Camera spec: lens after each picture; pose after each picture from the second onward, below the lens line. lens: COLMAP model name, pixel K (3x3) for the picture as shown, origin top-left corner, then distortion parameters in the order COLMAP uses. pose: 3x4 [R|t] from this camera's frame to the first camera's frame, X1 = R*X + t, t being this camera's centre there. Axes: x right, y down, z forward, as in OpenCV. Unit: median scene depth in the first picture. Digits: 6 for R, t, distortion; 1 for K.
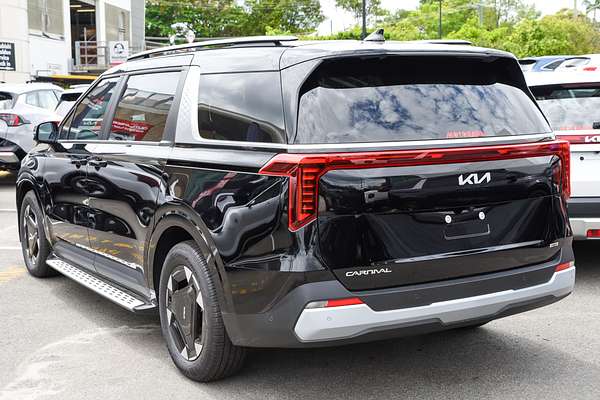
lens RADIAL K [[830.8, 0, 299.8], [0, 830.8, 200.2], [0, 0, 1]] dist [-0.069094, 0.000000]
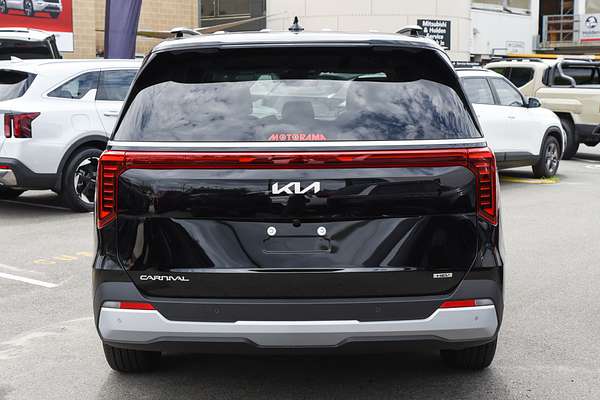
lens RADIAL K [[889.2, 0, 300.3], [0, 889.2, 198.9], [0, 0, 1]] dist [0.050126, 0.000000]
pose [[0.863755, 0.070741, -0.498923, 0.629245], [-0.064830, 0.997469, 0.029192, -0.038375], [0.499725, 0.007131, 0.866155, 0.166744]]
